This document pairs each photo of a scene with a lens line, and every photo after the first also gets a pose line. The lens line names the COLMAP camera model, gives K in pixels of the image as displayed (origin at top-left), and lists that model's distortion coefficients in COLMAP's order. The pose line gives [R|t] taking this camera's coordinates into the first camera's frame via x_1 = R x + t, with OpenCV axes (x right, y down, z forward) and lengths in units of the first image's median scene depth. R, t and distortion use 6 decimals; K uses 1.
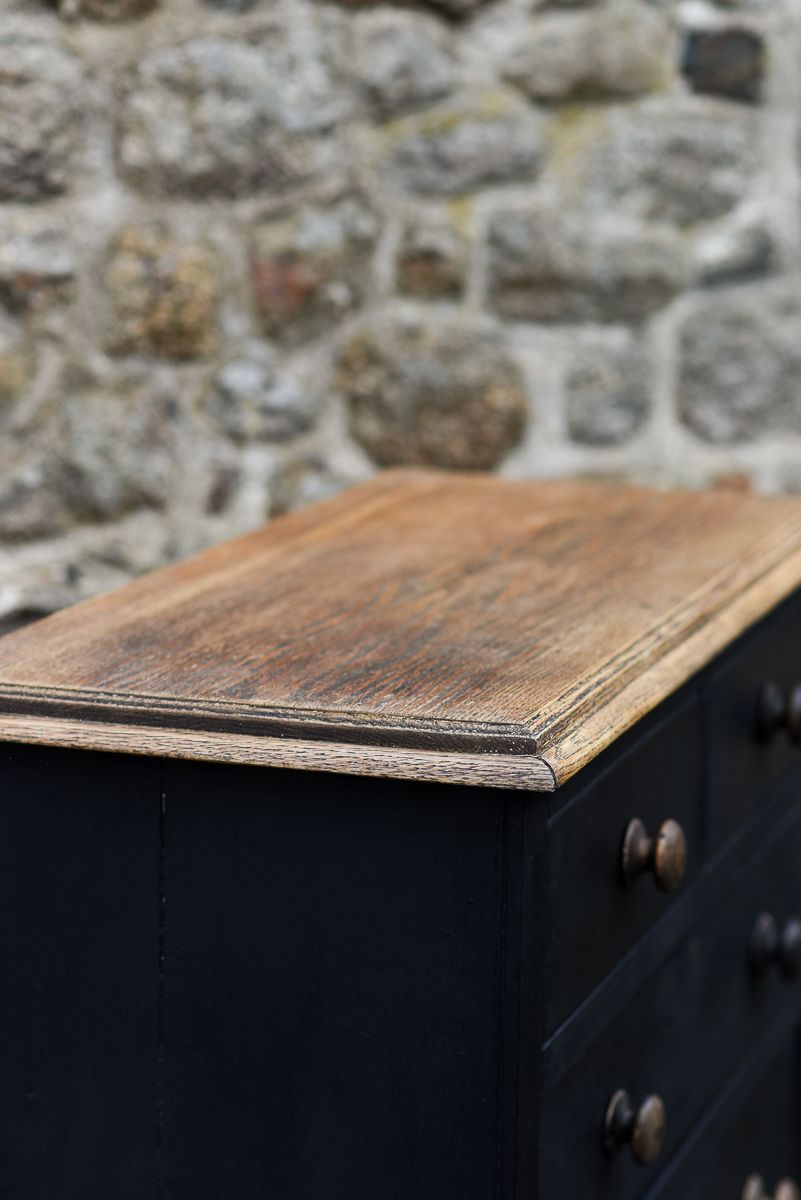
lens RADIAL K [[3032.9, 0, 400.5], [0, 3032.9, 600.0], [0, 0, 1]] dist [-0.022423, -0.693879]
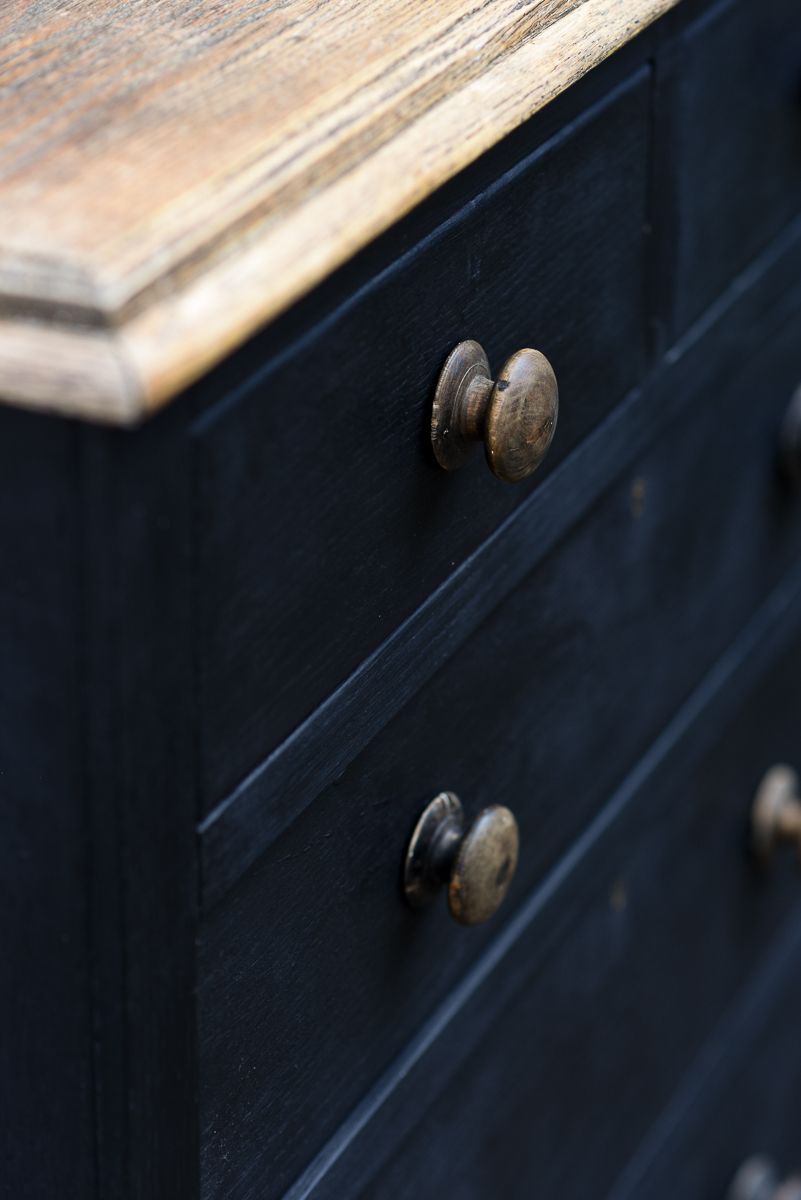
lens RADIAL K [[3032.9, 0, 400.5], [0, 3032.9, 600.0], [0, 0, 1]] dist [-0.022423, -0.693879]
pose [[0.992912, 0.052434, -0.106660, 0.131598], [-0.016664, 0.949975, 0.311880, -0.054399], [0.117677, -0.307892, 0.944116, 0.496835]]
